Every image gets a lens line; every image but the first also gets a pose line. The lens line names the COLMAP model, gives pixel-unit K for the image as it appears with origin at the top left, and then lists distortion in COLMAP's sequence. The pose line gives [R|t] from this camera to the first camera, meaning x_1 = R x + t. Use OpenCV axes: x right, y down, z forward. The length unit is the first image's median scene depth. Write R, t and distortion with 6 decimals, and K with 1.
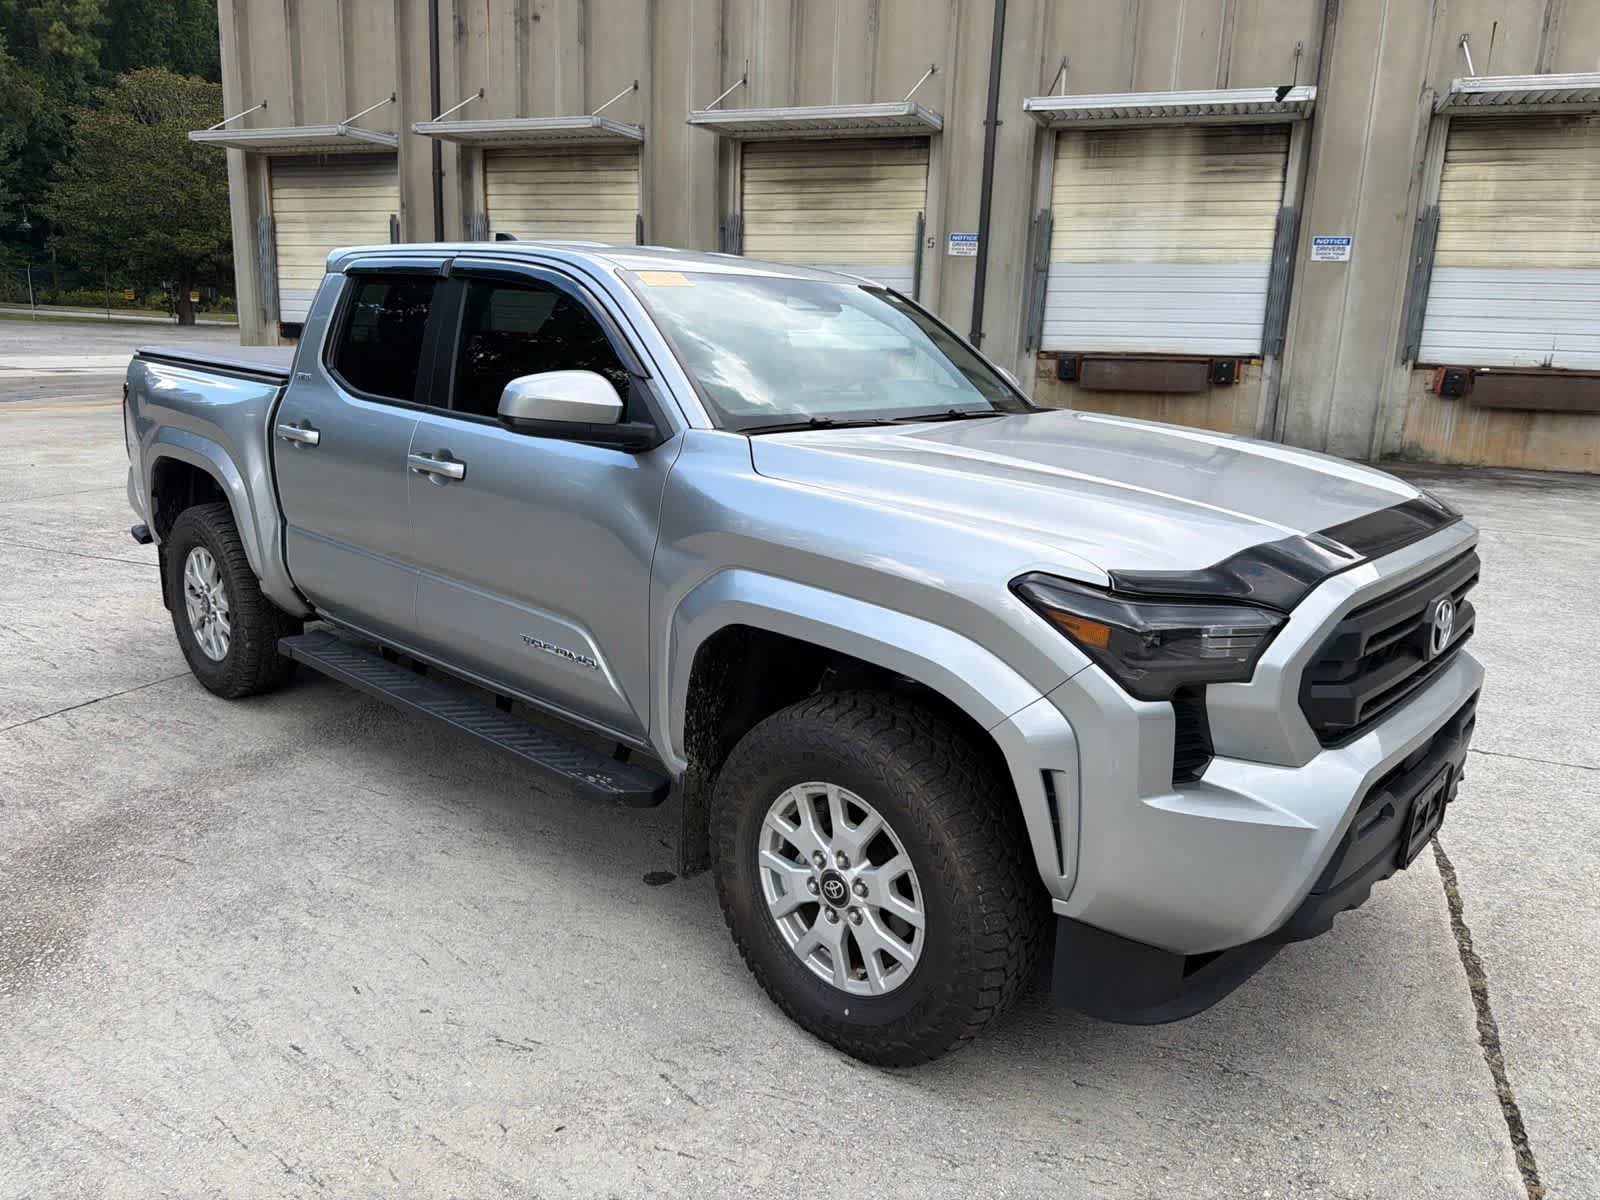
lens RADIAL K [[1139.9, 0, 798.8], [0, 1139.9, 586.7], [0, 0, 1]] dist [0.044400, -0.065560]
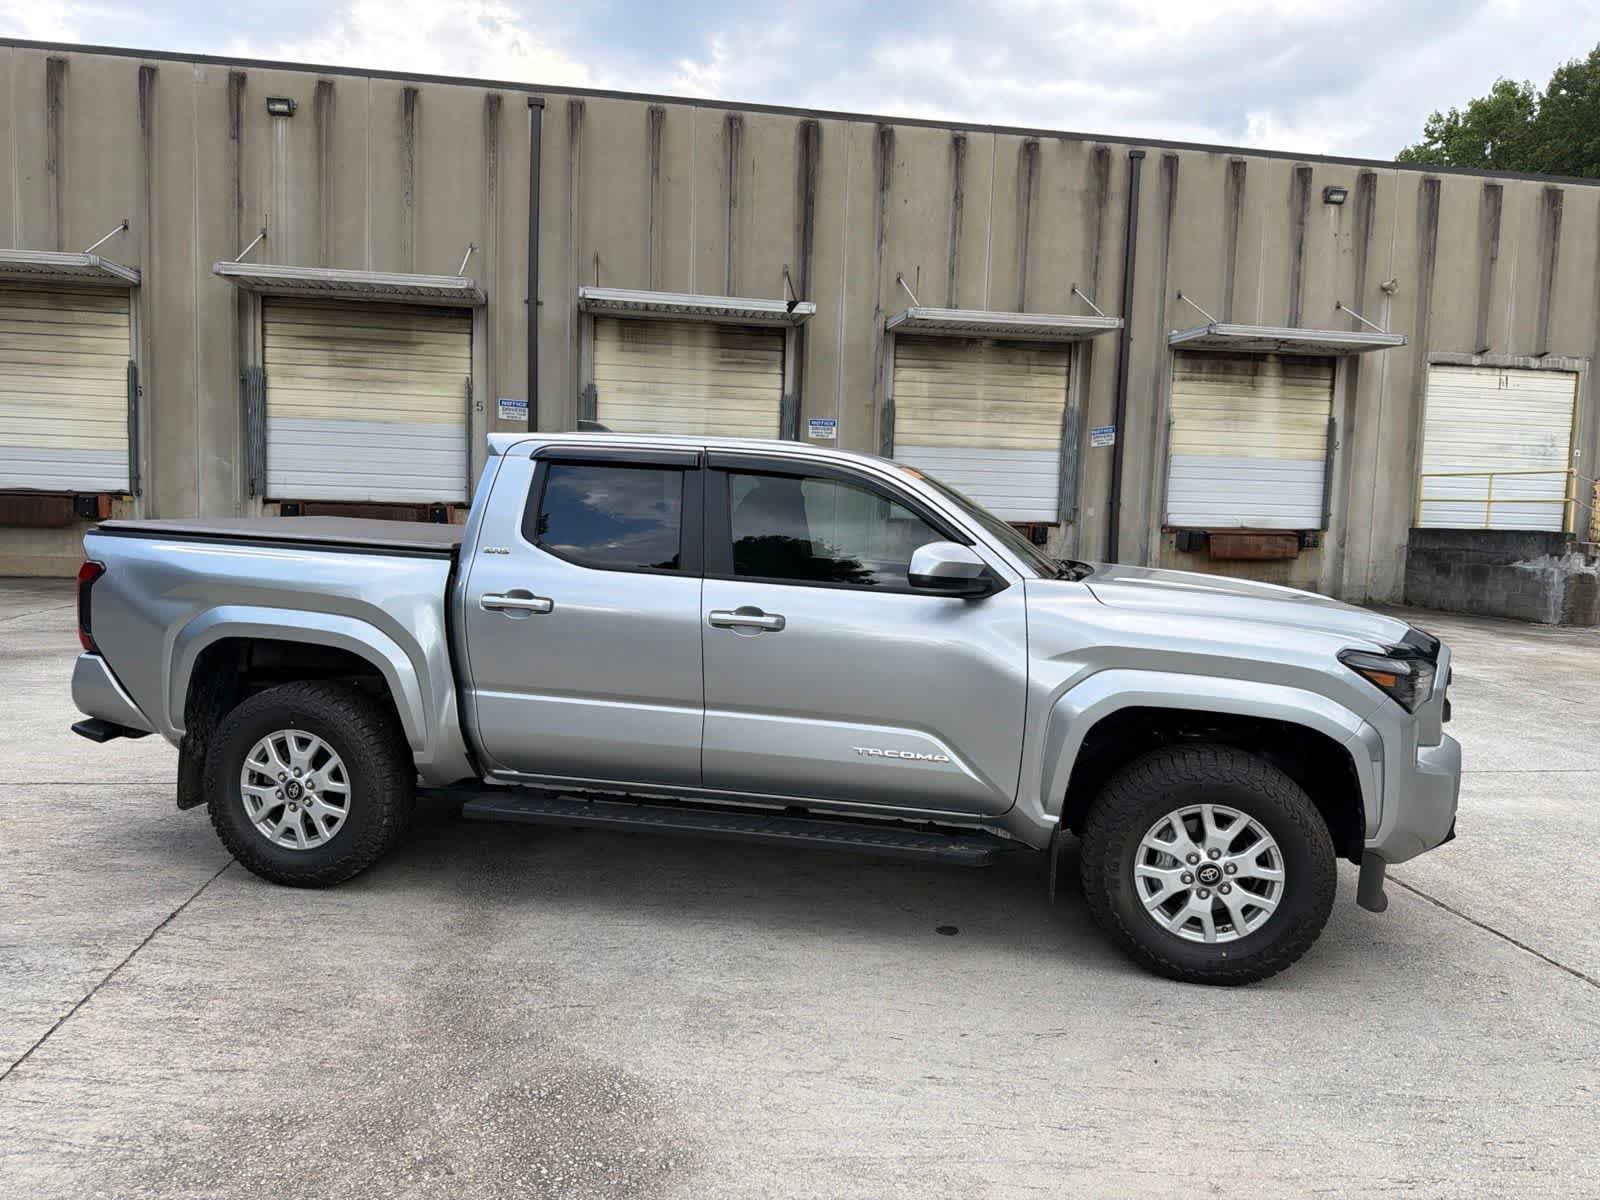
lens RADIAL K [[1120.4, 0, 812.3], [0, 1120.4, 590.1], [0, 0, 1]] dist [0.074989, -0.113736]
pose [[0.852393, -0.042477, 0.521174, -0.191214], [0.107095, 0.989749, -0.094490, -0.004341], [-0.511817, 0.136358, 0.848204, -0.011217]]
